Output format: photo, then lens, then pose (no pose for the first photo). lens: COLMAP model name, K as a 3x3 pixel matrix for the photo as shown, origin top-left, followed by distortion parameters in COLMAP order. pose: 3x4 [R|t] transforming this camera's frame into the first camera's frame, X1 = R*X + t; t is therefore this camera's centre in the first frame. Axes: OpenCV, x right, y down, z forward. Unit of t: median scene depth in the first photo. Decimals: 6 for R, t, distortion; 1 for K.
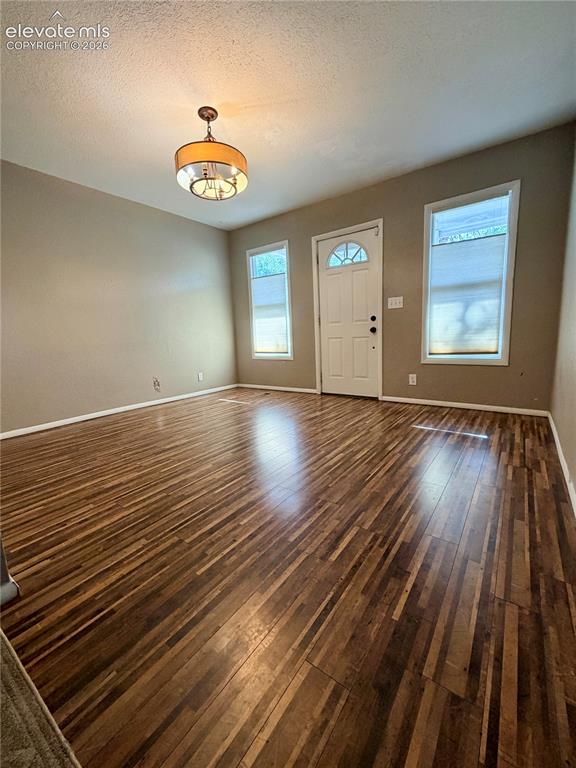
lens RADIAL K [[308.7, 0, 288.8], [0, 308.7, 383.4], [0, 0, 1]] dist [0.001554, 0.000422]
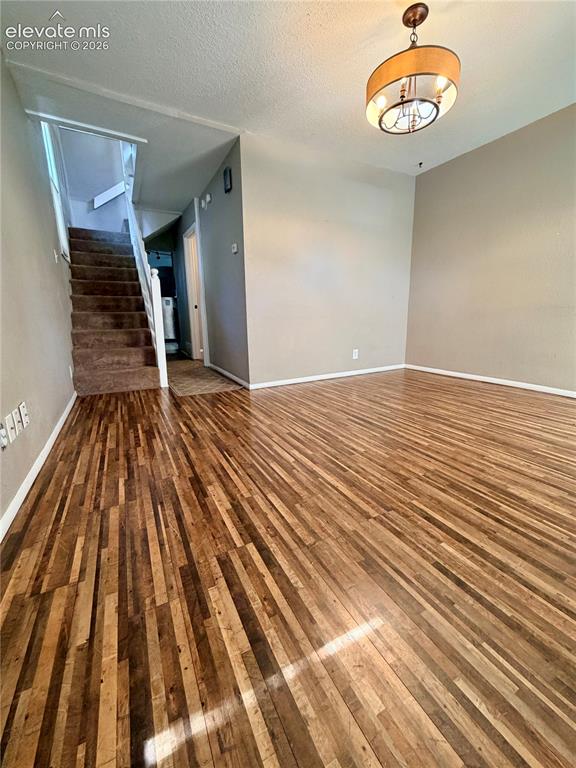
lens RADIAL K [[308.7, 0, 289.3], [0, 308.7, 384.4], [0, 0, 1]] dist [0.001554, 0.000422]
pose [[-0.425079, 0.245602, -0.871199, 0.798449], [-0.118491, 0.939103, 0.322560, -0.198349], [0.897367, 0.240342, -0.370092, 1.224430]]
